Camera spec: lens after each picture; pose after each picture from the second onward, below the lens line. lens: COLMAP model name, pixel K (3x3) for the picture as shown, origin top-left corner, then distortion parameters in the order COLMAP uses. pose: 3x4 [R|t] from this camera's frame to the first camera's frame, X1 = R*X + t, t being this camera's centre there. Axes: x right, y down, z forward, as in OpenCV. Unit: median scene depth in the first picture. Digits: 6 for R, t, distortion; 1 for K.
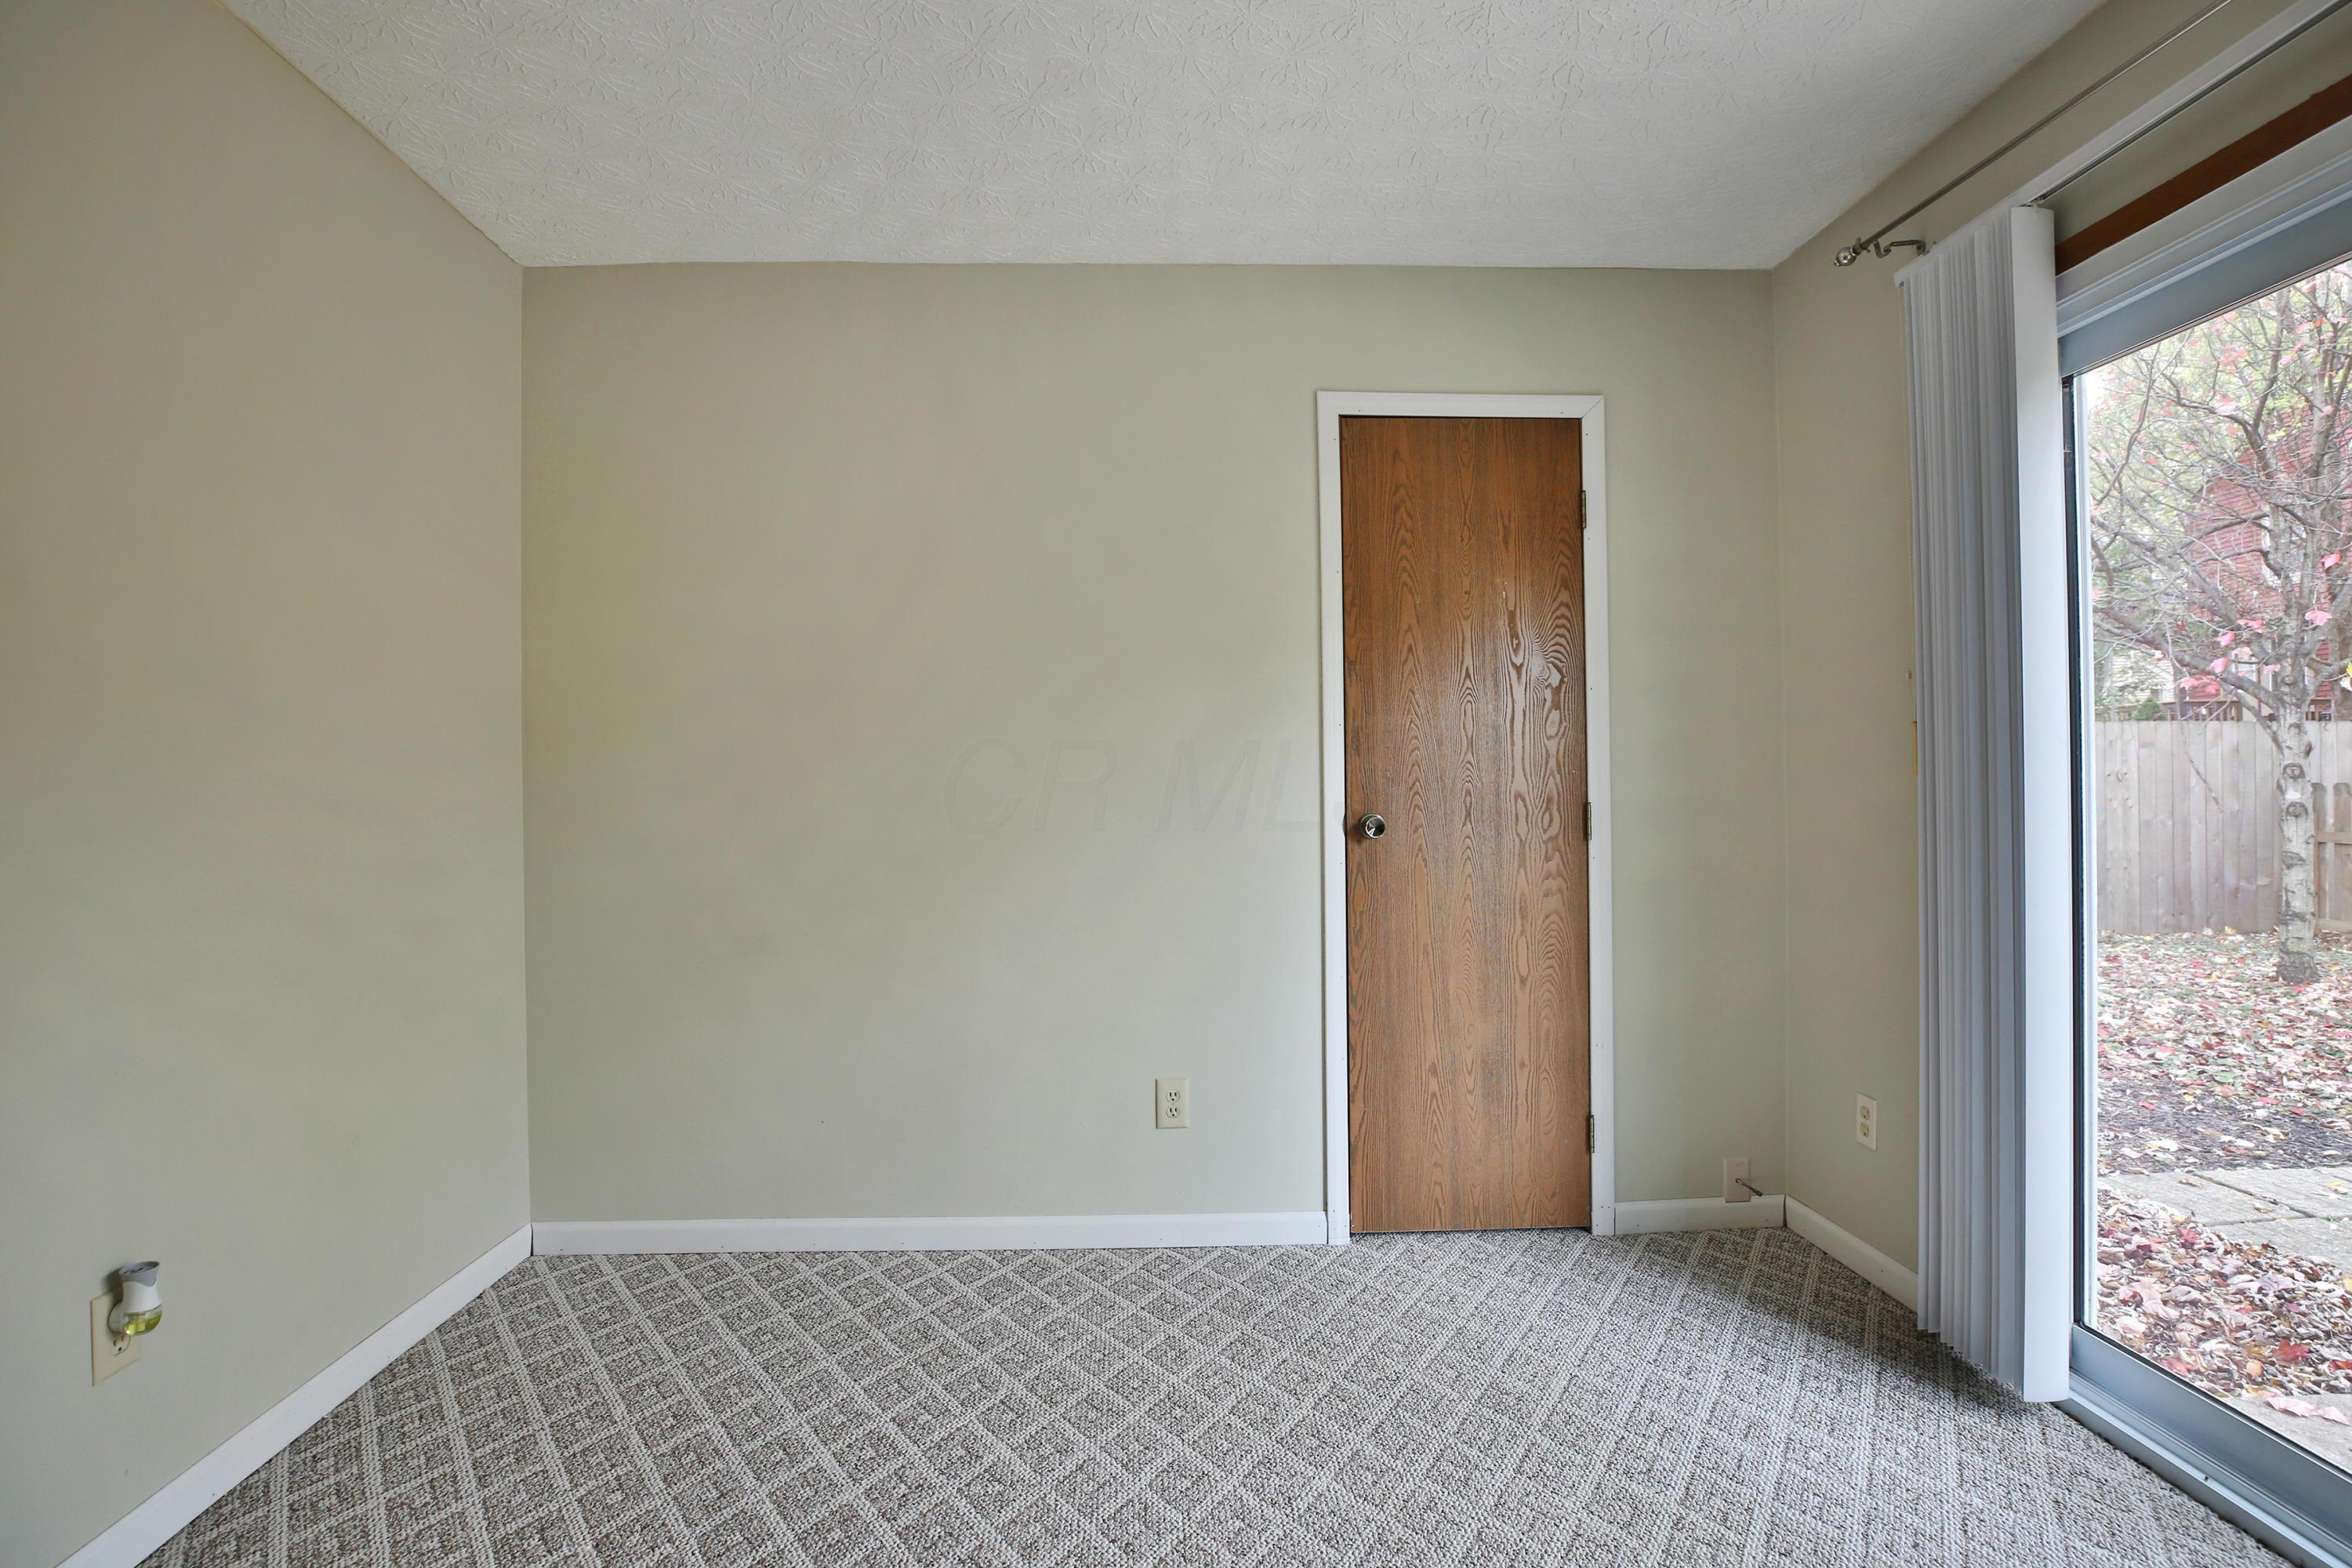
lens RADIAL K [[1163.3, 0, 1175.9], [0, 1163.3, 783.7], [0, 0, 1]] dist [-0.005789, -0.000045]
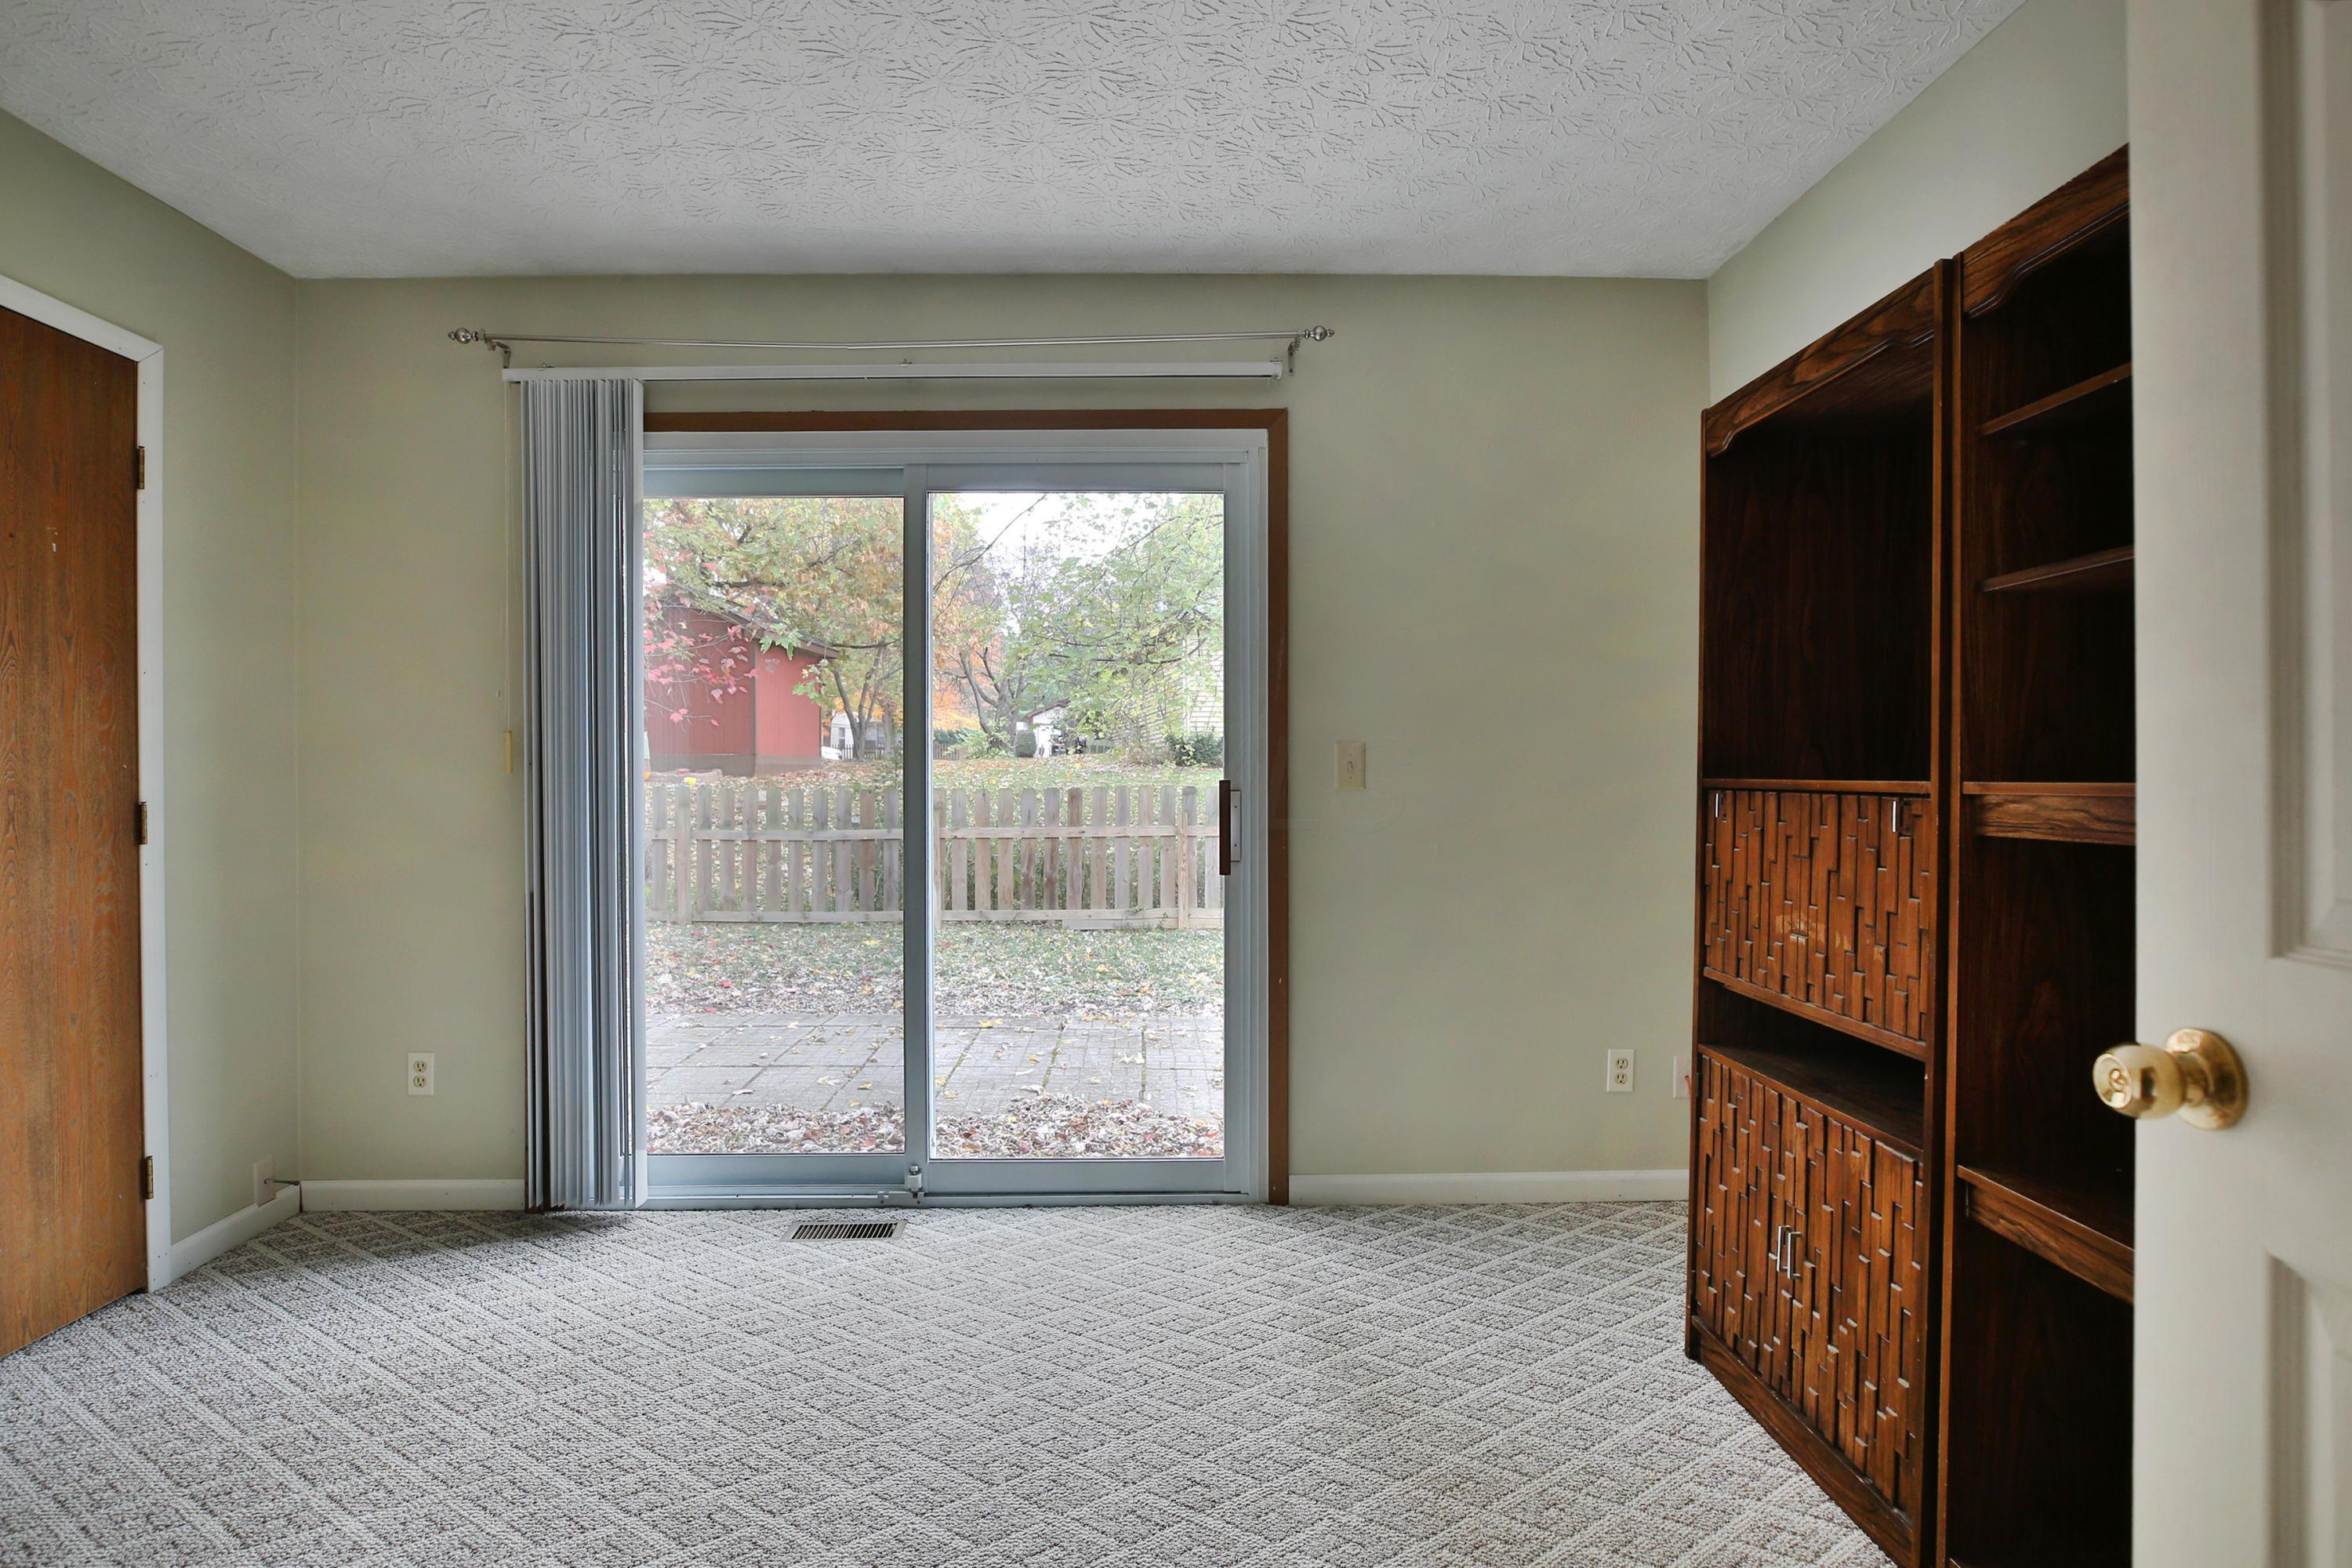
lens RADIAL K [[1215.3, 0, 1172.6], [0, 1215.3, 788.0], [0, 0, 1]] dist [-0.035030, 0.008458]
pose [[0.032338, -0.003270, 0.999472, -0.518328], [0.001743, 0.999993, 0.003215, 0.004243], [-0.999475, 0.001638, 0.032343, 0.196346]]
